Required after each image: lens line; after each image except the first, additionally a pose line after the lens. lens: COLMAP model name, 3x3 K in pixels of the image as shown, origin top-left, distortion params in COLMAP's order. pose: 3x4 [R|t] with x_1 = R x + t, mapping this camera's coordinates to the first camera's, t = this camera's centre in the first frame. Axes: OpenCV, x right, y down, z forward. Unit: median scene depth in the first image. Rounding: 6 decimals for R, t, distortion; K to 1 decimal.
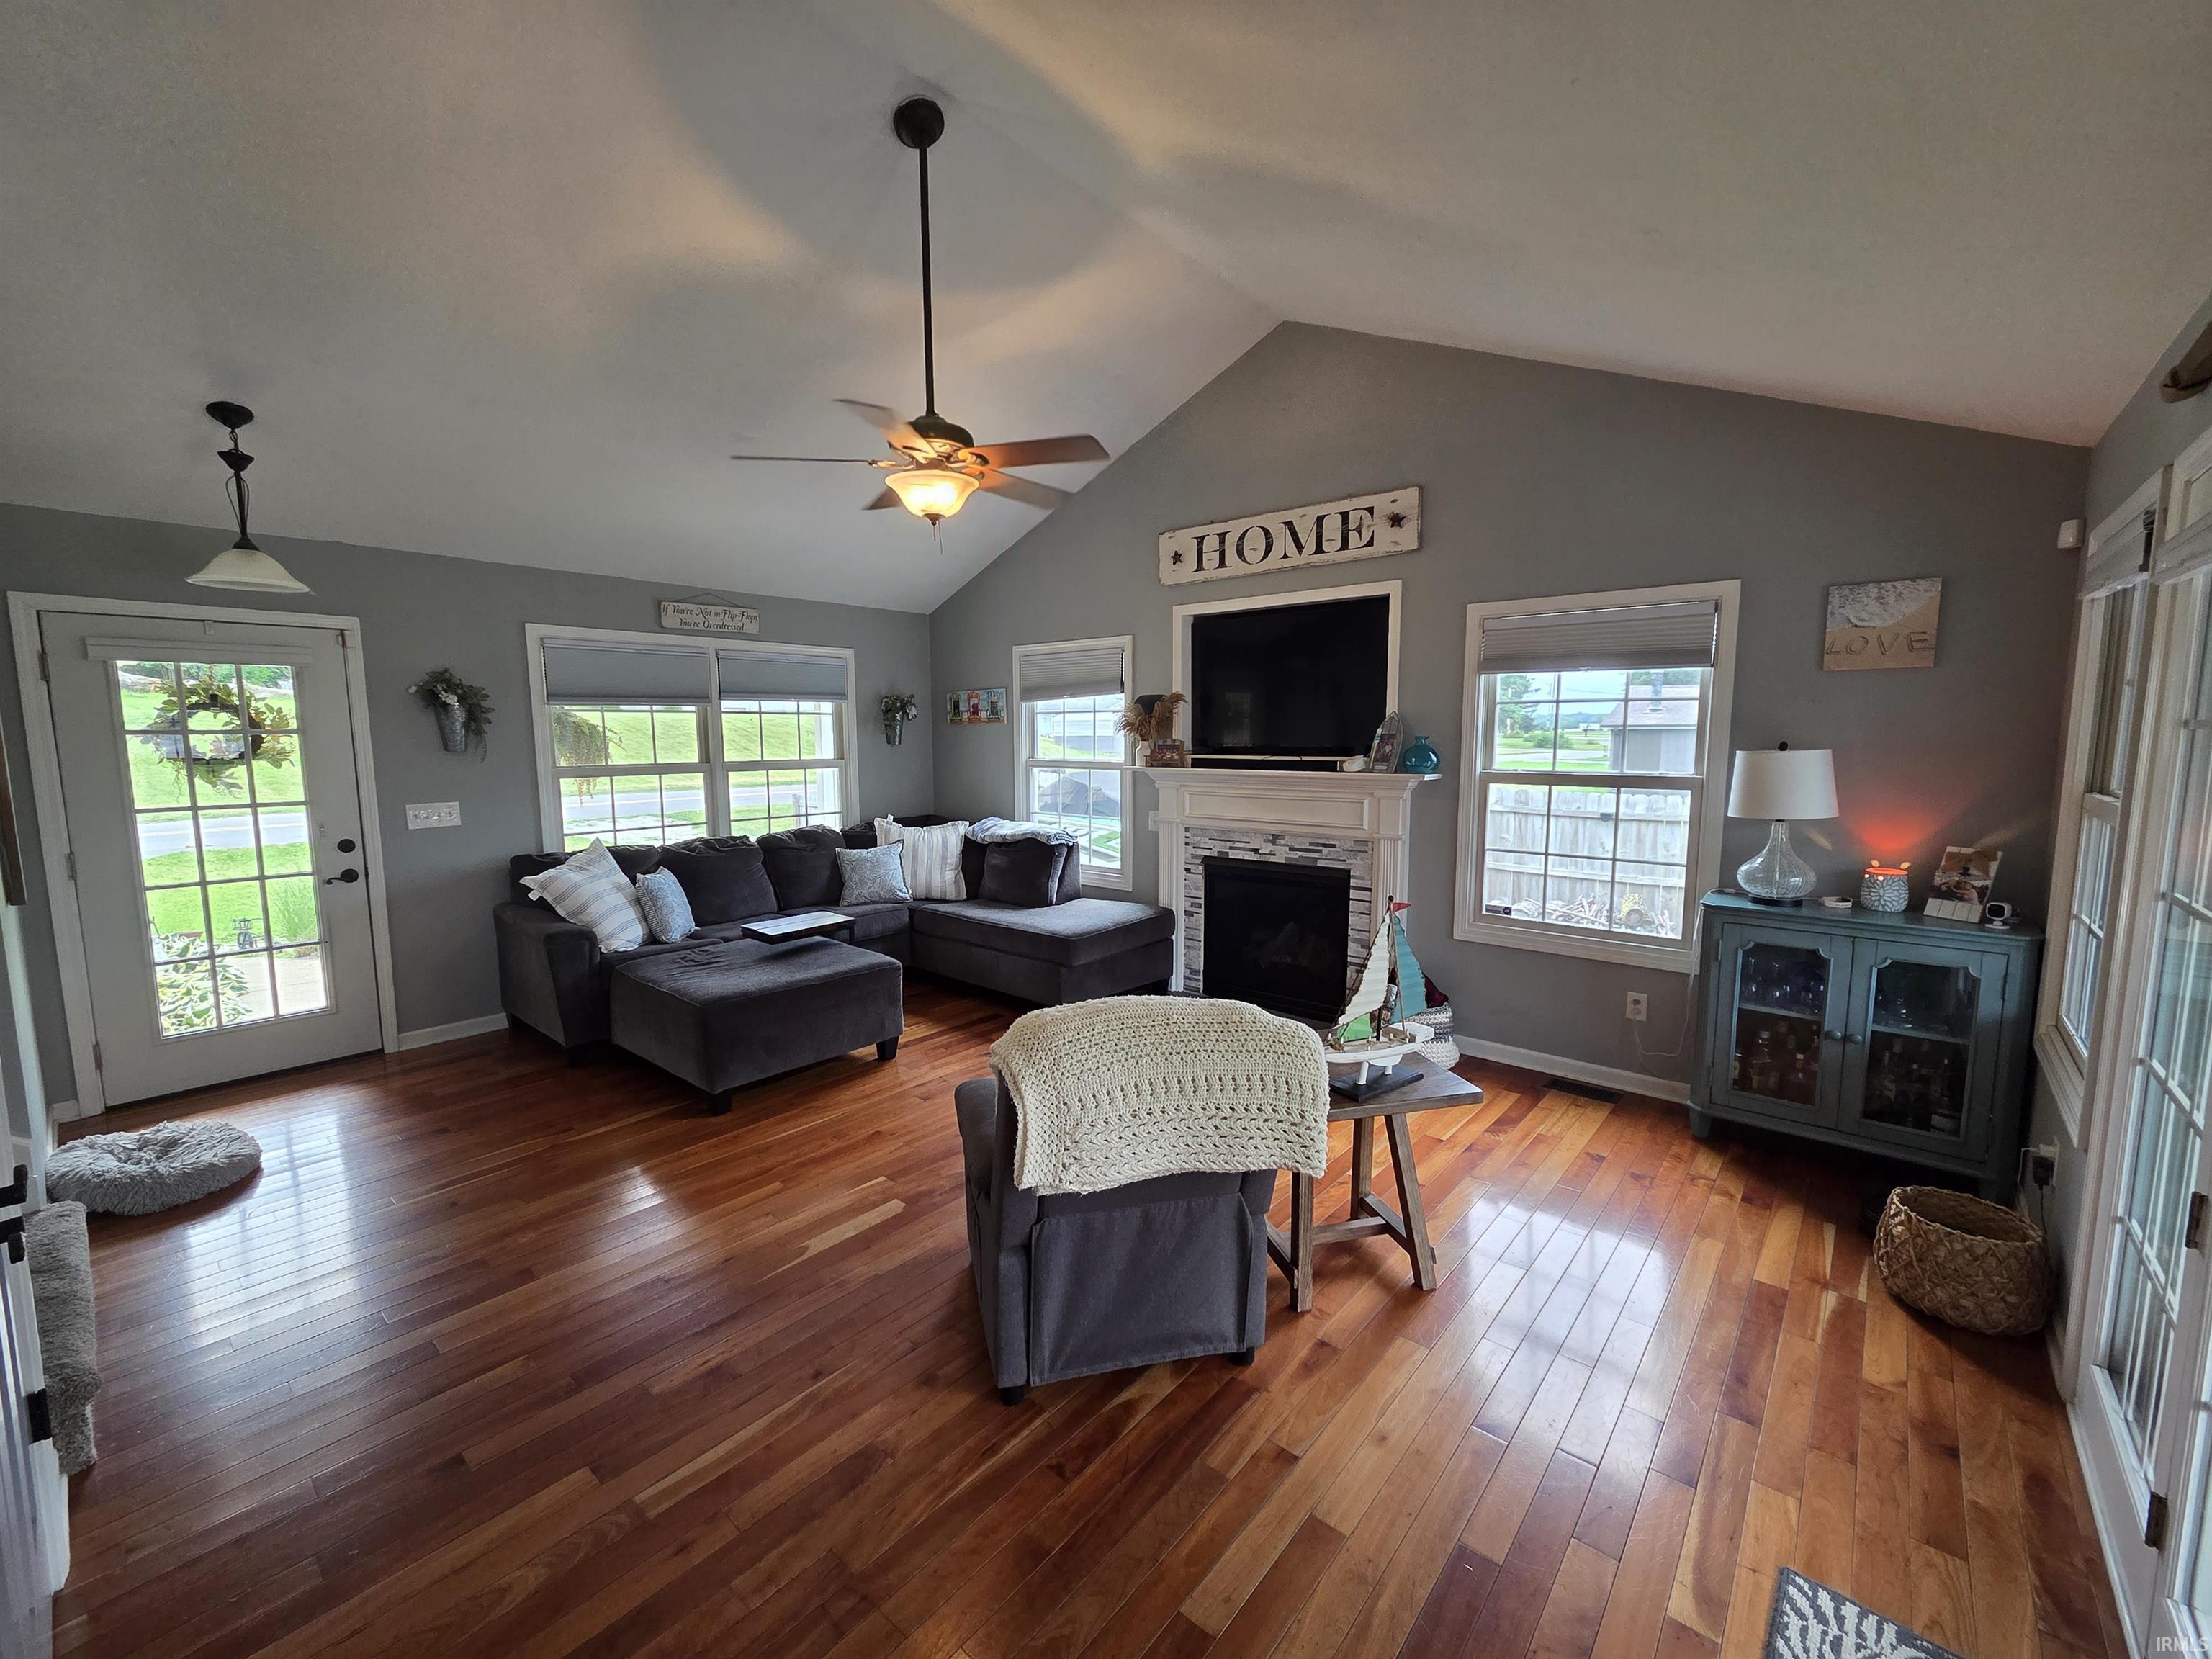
lens RADIAL K [[906.1, 0, 1098.0], [0, 906.1, 830.7], [0, 0, 1]] dist [0.005280, -0.001298]
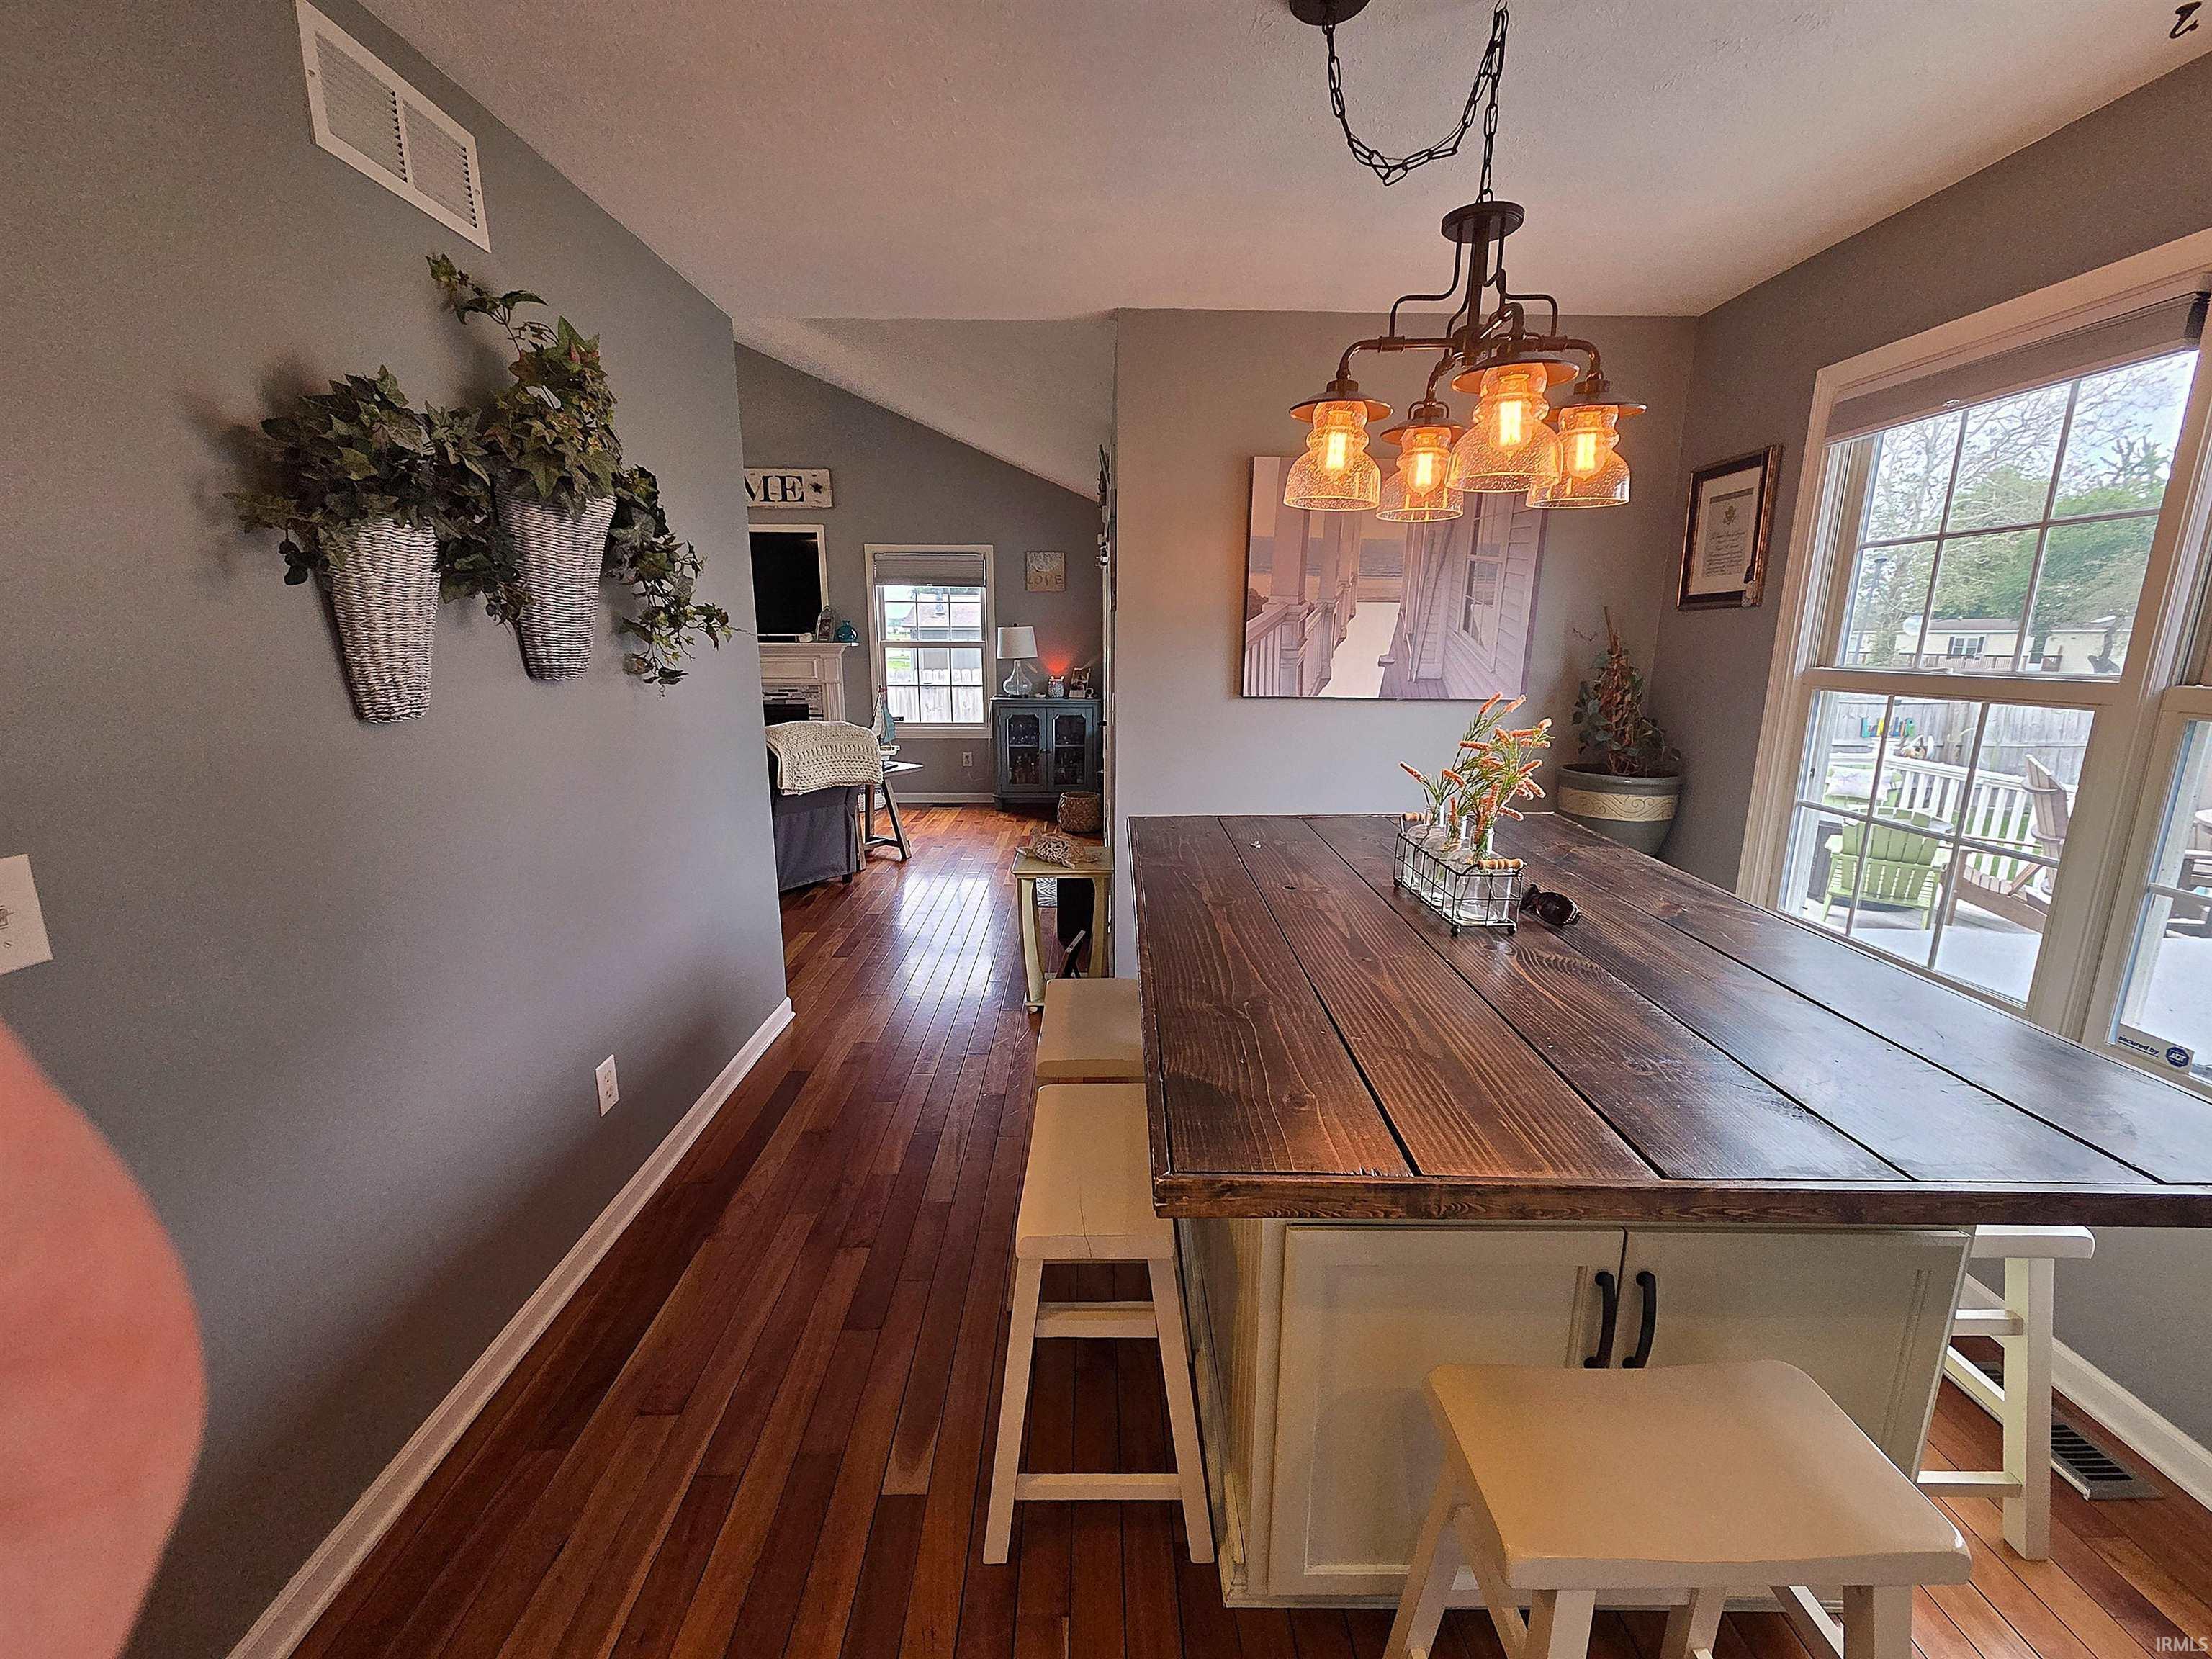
lens RADIAL K [[906.1, 0, 1110.8], [0, 906.1, 811.6], [0, 0, 1]] dist [0.005280, -0.001298]
pose [[0.747065, -0.132008, 0.651512, -0.398712], [0.069345, 0.990213, 0.121119, 0.074006], [-0.661125, -0.045304, 0.748907, -0.578586]]
